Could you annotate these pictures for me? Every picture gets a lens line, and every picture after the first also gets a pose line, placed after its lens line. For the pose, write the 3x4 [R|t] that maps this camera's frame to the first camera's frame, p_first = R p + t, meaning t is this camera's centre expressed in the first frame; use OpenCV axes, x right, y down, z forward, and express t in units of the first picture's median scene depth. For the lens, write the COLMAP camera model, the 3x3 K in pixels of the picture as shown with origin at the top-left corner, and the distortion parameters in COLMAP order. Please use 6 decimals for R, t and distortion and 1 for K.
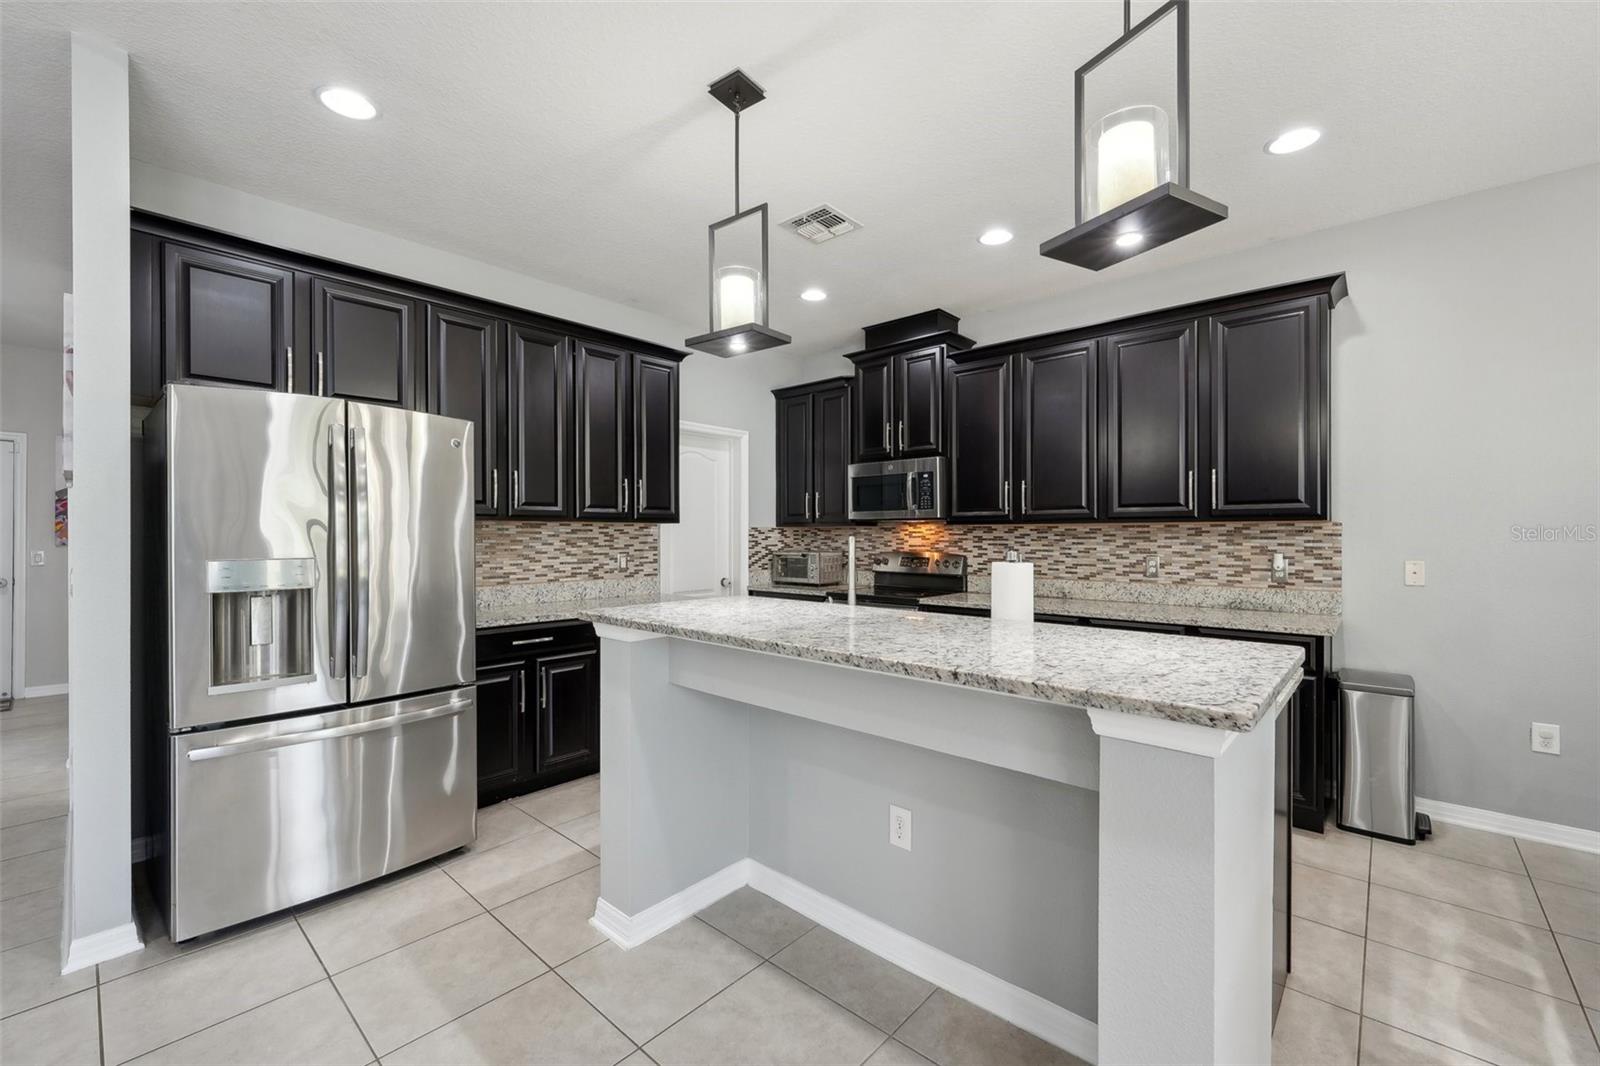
lens RADIAL K [[657.2, 0, 803.6], [0, 657.2, 529.2], [0, 0, 1]] dist [0.000343, -0.000517]
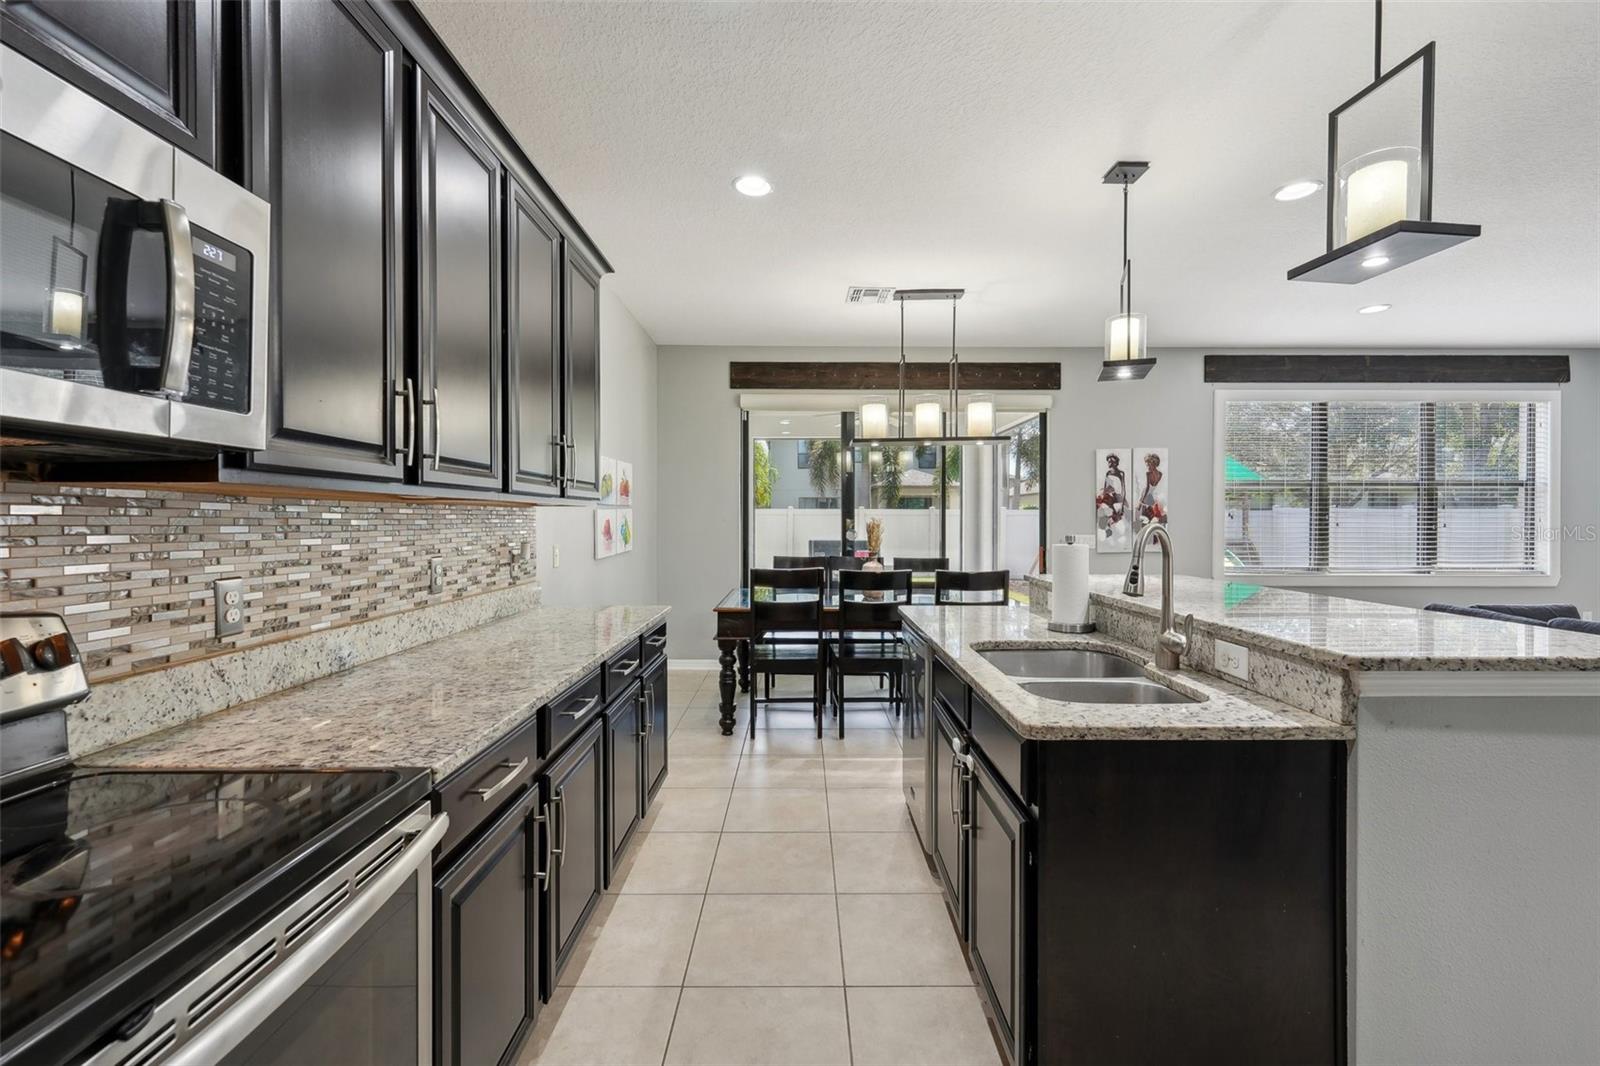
lens RADIAL K [[657.2, 0, 803.6], [0, 657.2, 529.2], [0, 0, 1]] dist [0.000343, -0.000517]
pose [[-0.673935, -0.011615, 0.738700, -0.097791], [-0.009529, 0.999930, 0.007028, 0.006342], [-0.738729, -0.002303, -0.673998, 0.891572]]
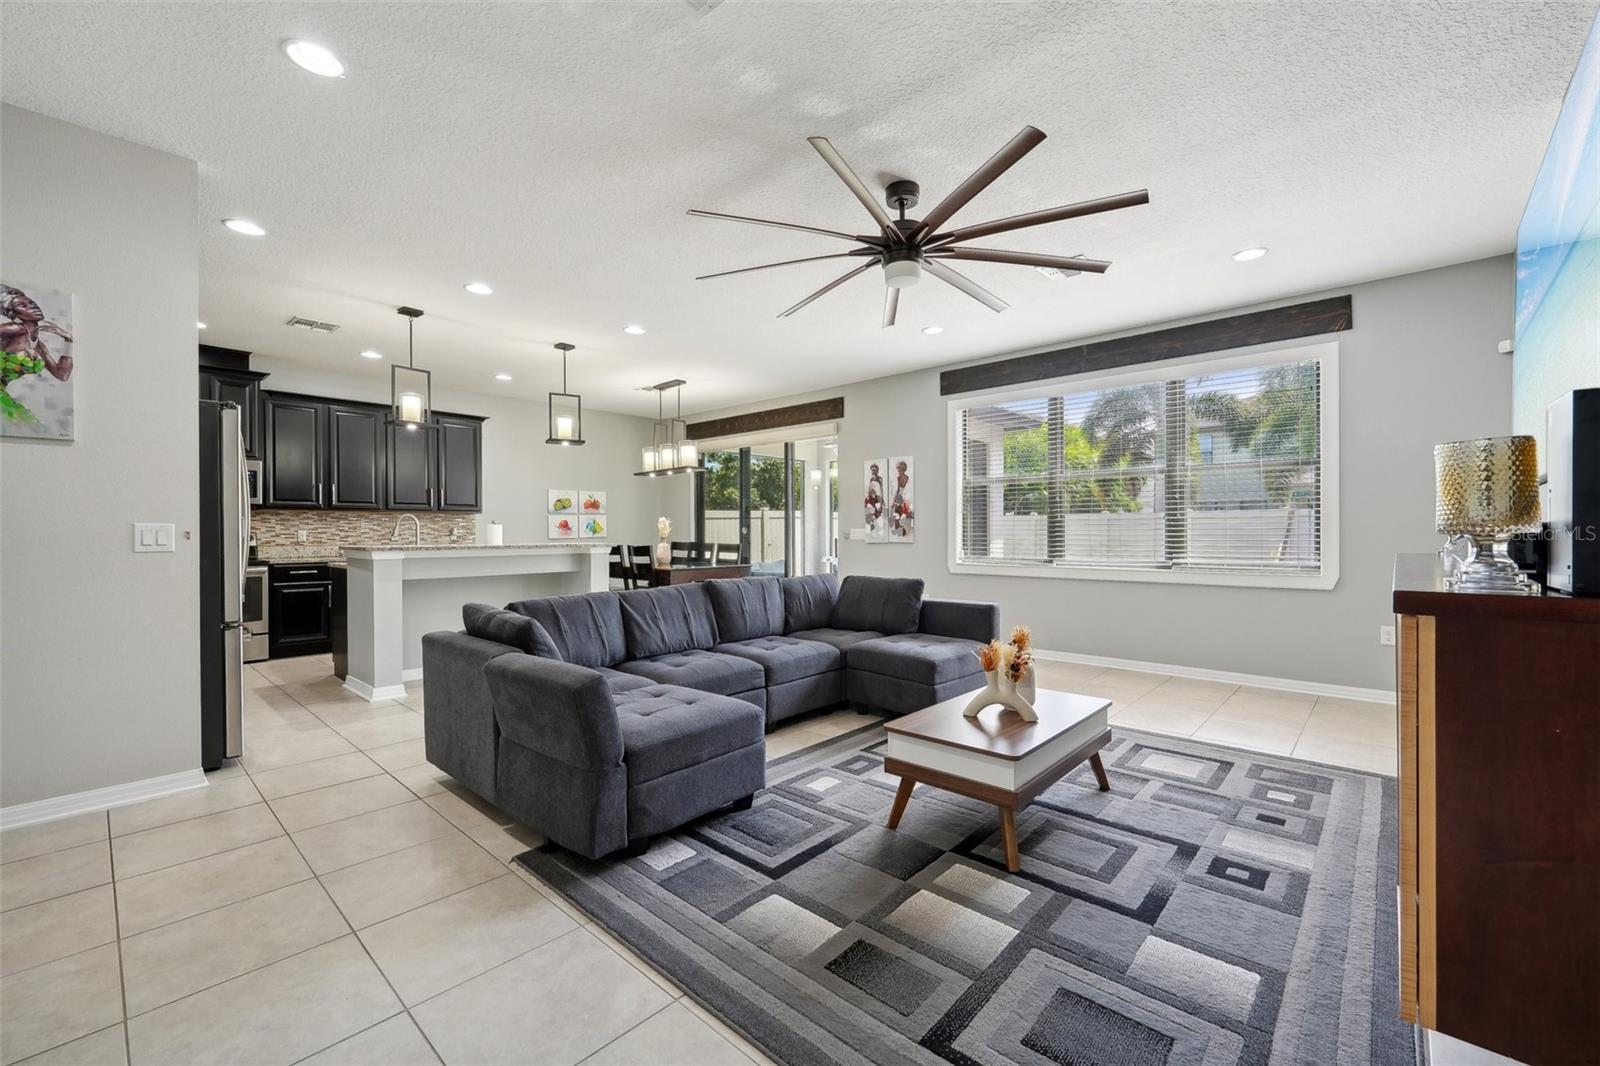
lens RADIAL K [[651.6, 0, 813.6], [0, 651.6, 538.4], [0, 0, 1]] dist [-0.003015, -0.000411]
pose [[-0.006101, -0.010044, 0.999931, -1.051041], [-0.008287, 0.999916, 0.009993, 0.027787], [-0.999947, -0.008225, -0.006184, -0.155851]]
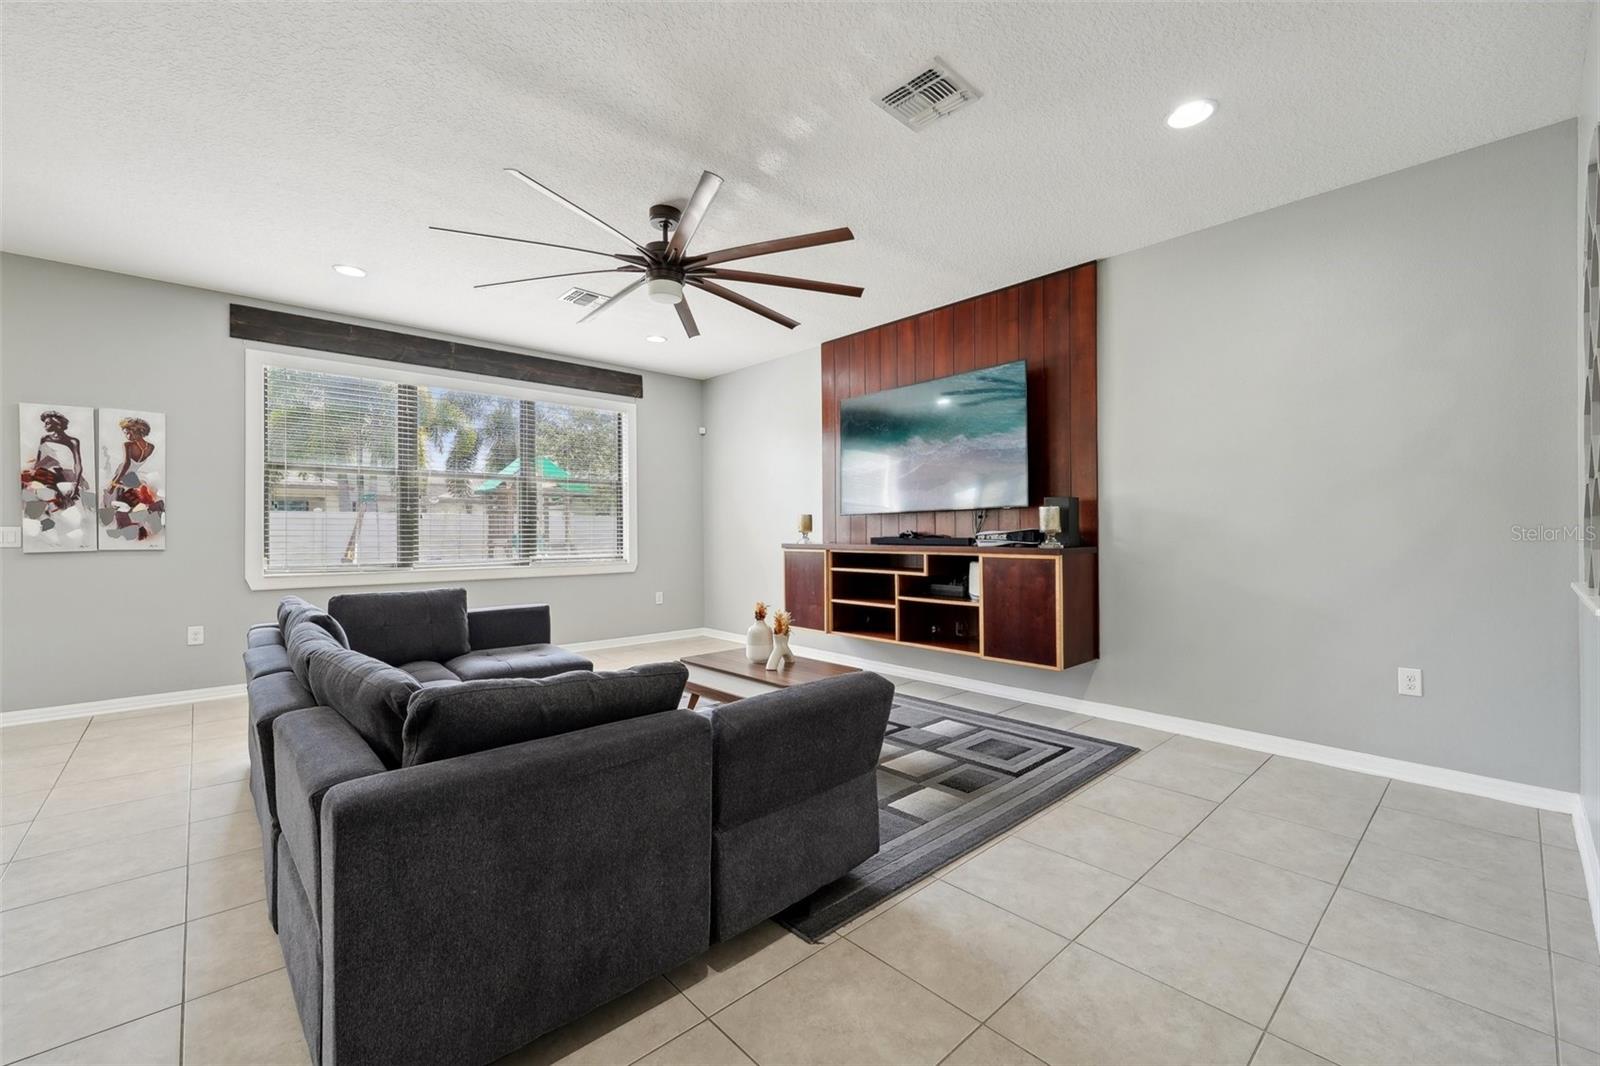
lens RADIAL K [[657.2, 0, 803.6], [0, 657.2, 529.2], [0, 0, 1]] dist [0.000343, -0.000517]
pose [[-0.995983, 0.002113, 0.089515, -0.611418], [0.000816, 0.999894, -0.014517, 0.034870], [-0.089536, -0.014385, -0.995880, 0.433837]]
